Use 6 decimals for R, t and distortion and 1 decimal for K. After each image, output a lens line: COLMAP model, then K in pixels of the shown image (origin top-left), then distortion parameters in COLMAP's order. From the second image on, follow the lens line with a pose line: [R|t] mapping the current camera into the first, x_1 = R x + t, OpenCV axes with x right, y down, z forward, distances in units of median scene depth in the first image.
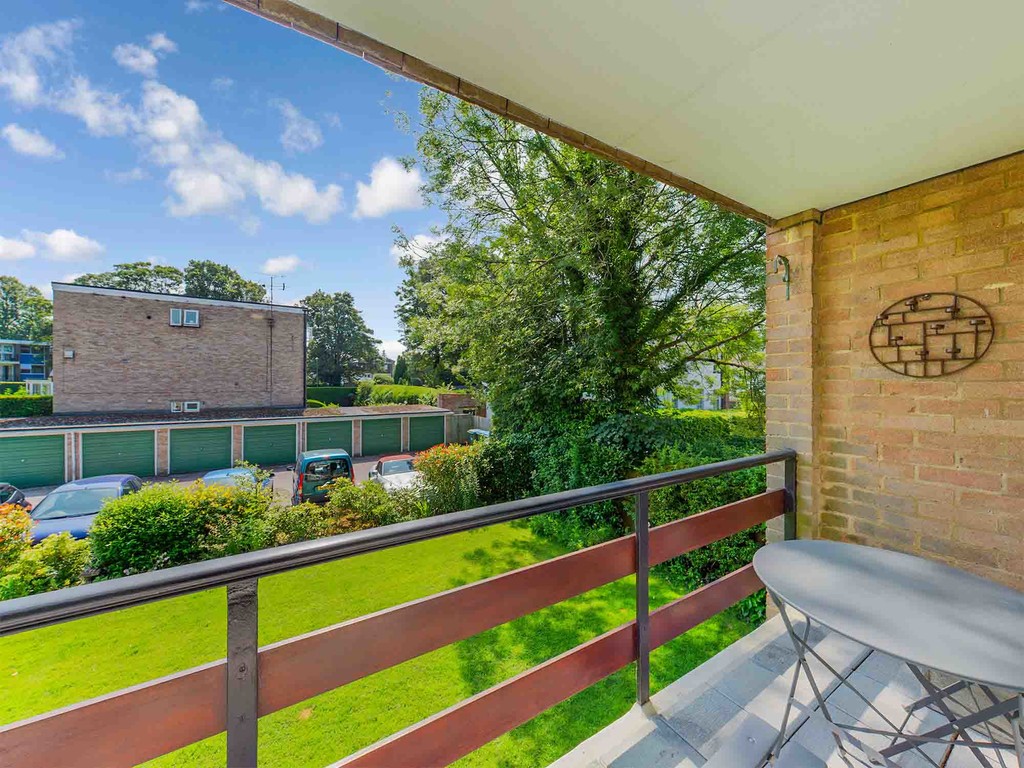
lens RADIAL K [[375.7, 0, 509.0], [0, 375.7, 382.4], [0, 0, 1]] dist [-0.000826, 0.000014]
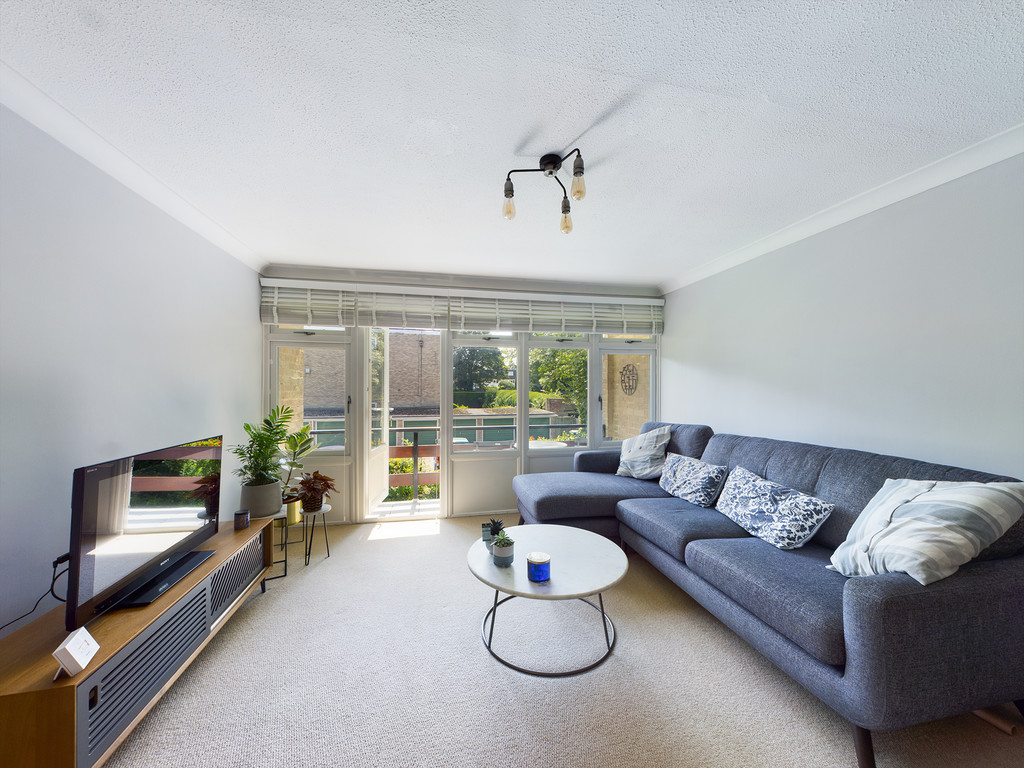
lens RADIAL K [[363.2, 0, 509.2], [0, 363.2, 385.6], [0, 0, 1]] dist [0.000547, 0.000104]
pose [[0.945385, -0.000596, -0.325955, 0.070109], [-0.000173, 0.999997, -0.002330, -0.007512], [0.325955, 0.002259, 0.945382, -0.100437]]
